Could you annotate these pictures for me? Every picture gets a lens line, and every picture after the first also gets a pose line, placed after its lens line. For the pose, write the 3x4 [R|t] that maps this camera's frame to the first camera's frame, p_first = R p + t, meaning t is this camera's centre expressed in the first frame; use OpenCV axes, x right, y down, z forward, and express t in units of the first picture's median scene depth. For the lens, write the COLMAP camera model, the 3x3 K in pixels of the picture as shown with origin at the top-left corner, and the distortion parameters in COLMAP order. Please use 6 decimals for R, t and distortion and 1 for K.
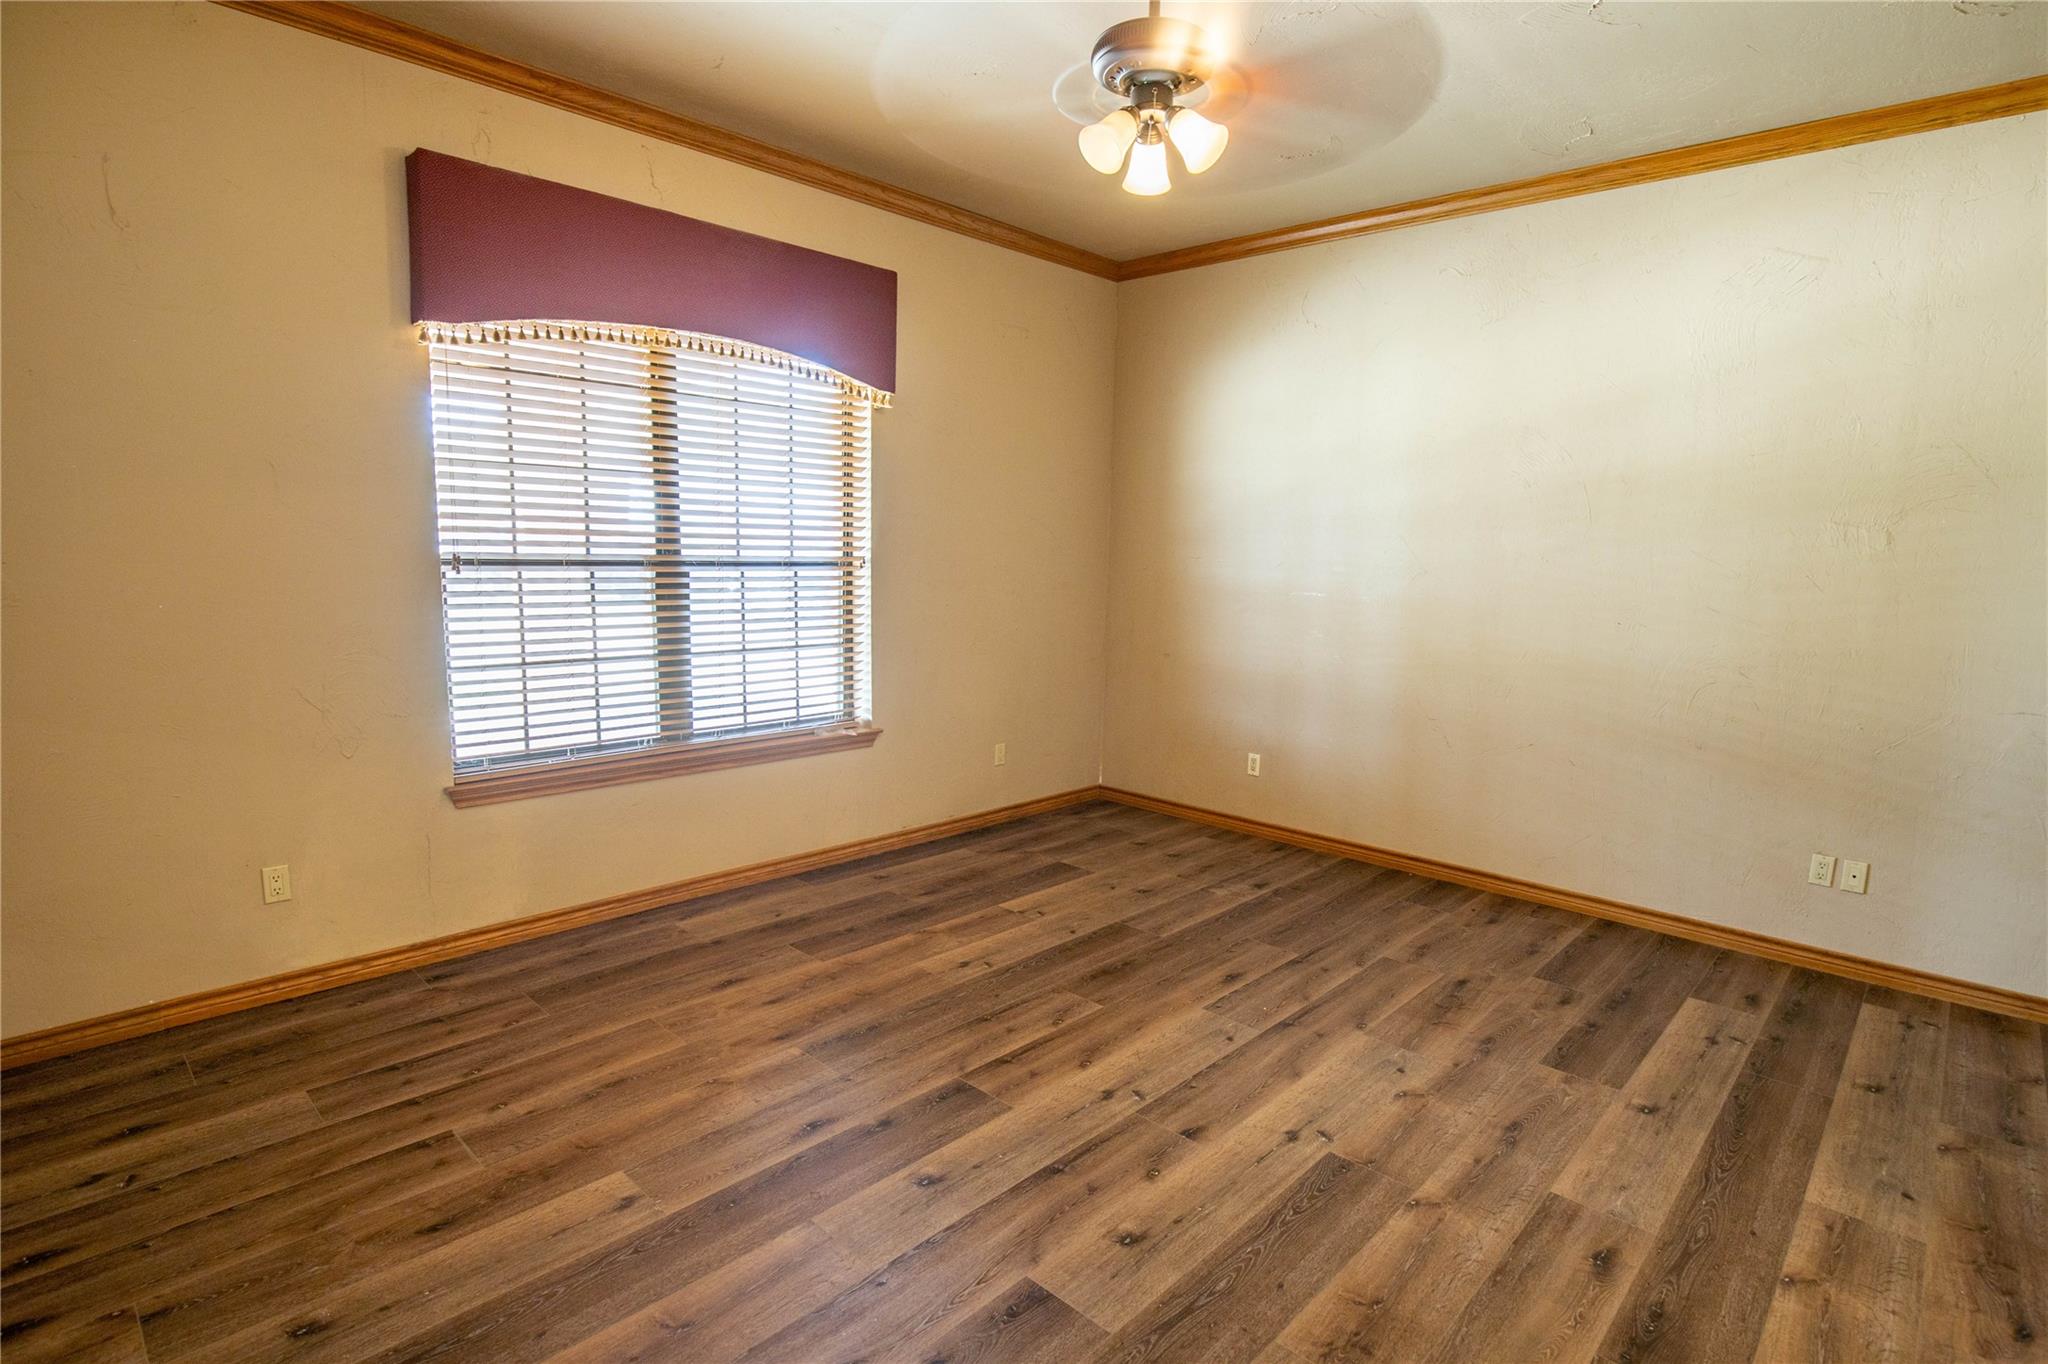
lens RADIAL K [[985.6, 0, 1031.4], [0, 985.6, 698.2], [0, 0, 1]] dist [-0.044229, 0.009283]
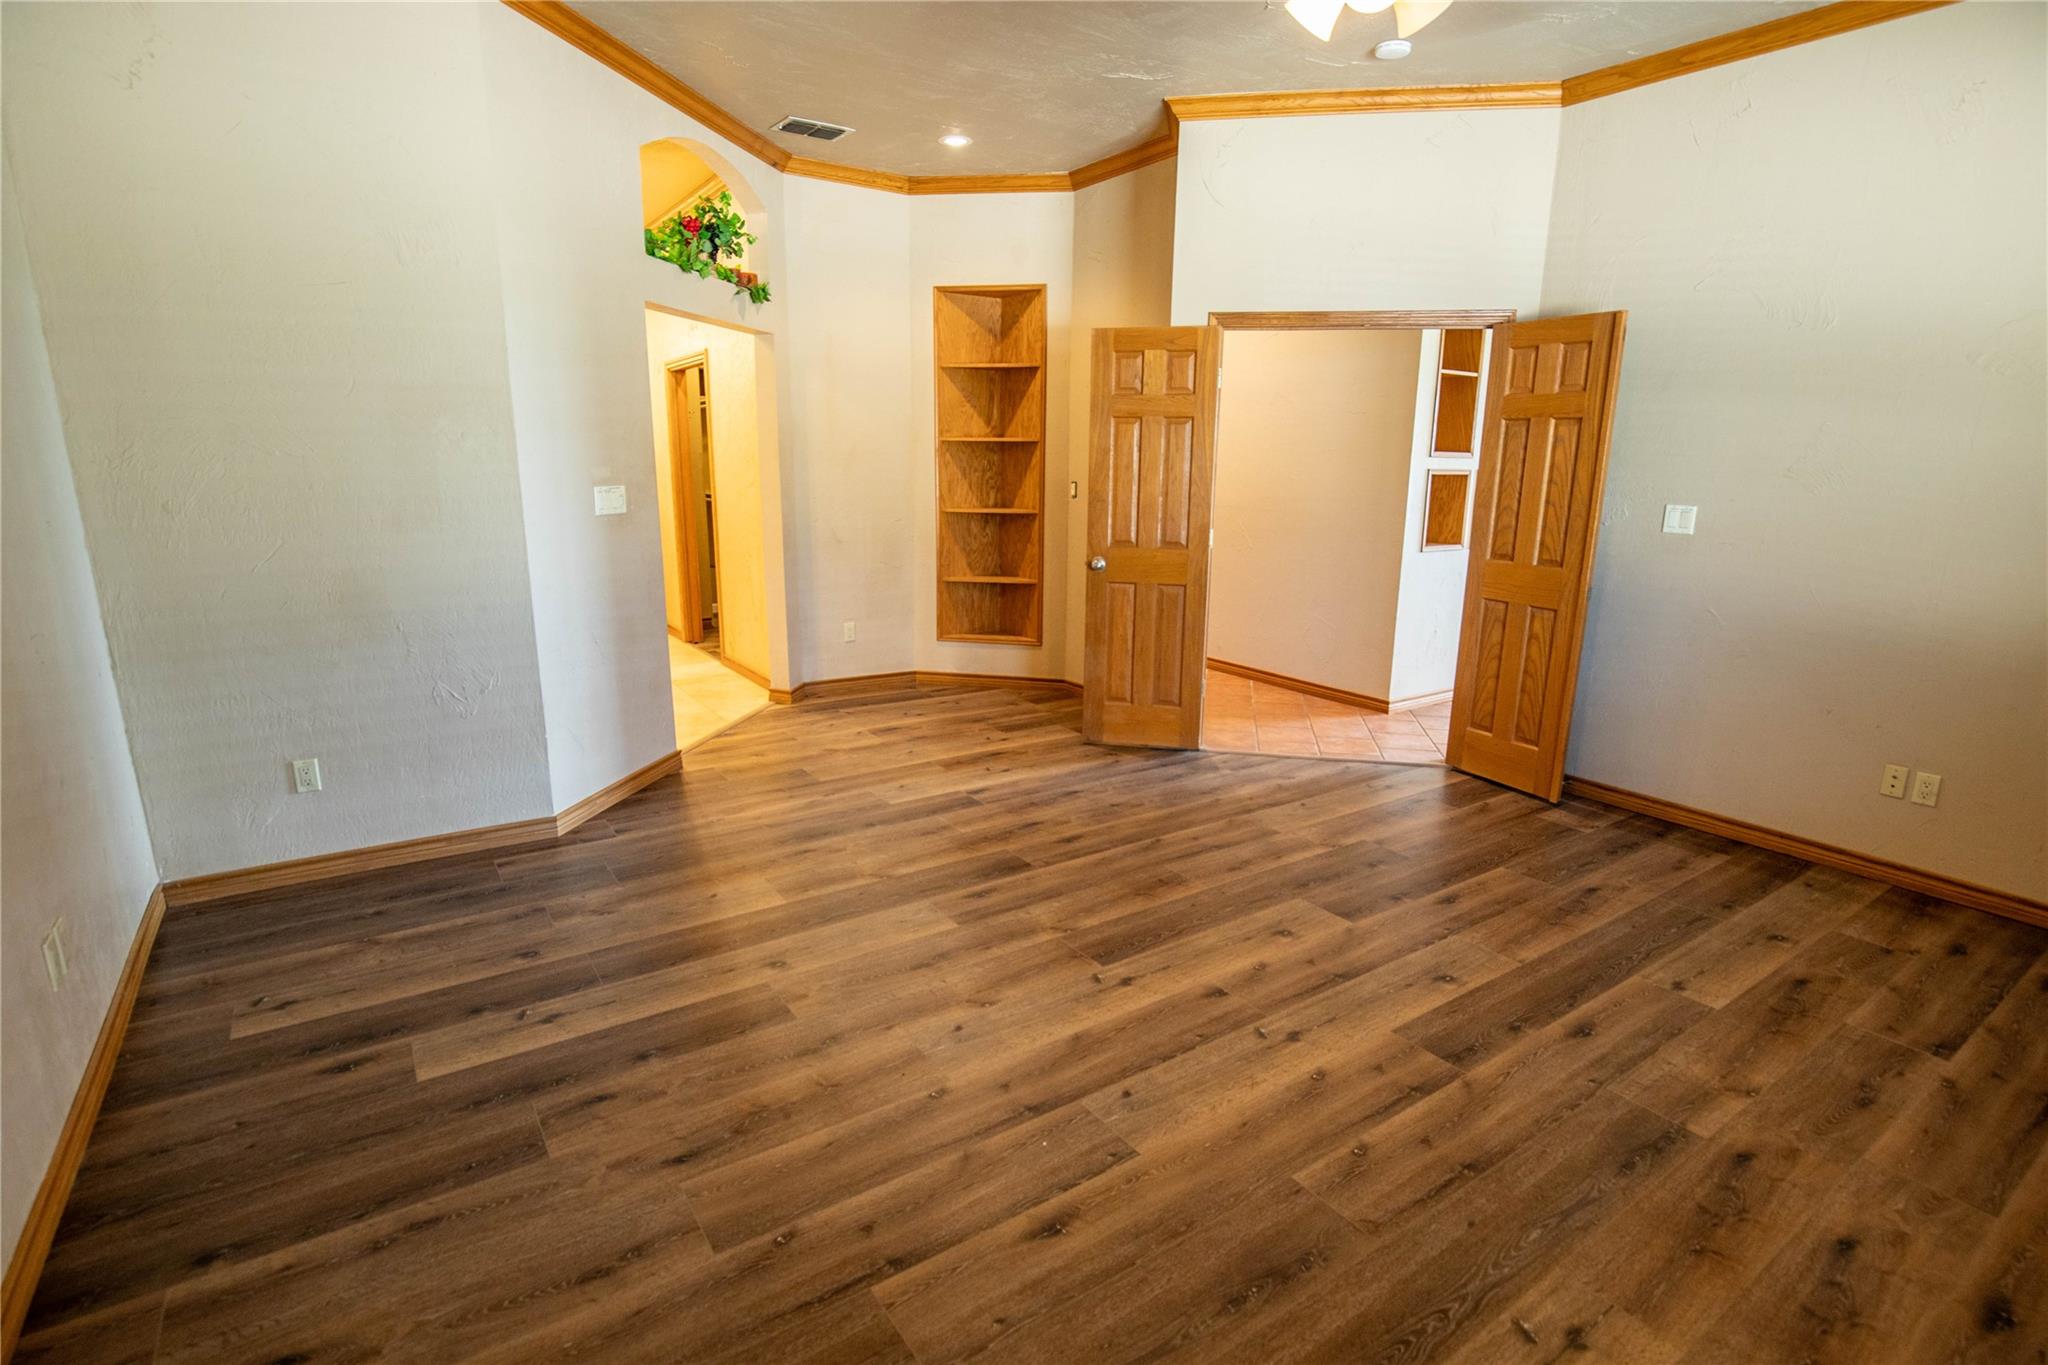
lens RADIAL K [[985.6, 0, 1031.4], [0, 985.6, 698.7], [0, 0, 1]] dist [-0.044229, 0.009283]
pose [[-0.977837, -0.084274, 0.191657, 0.164146], [-0.002151, 0.919409, 0.393297, -0.259097], [-0.209356, 0.384168, -0.899213, 1.691718]]
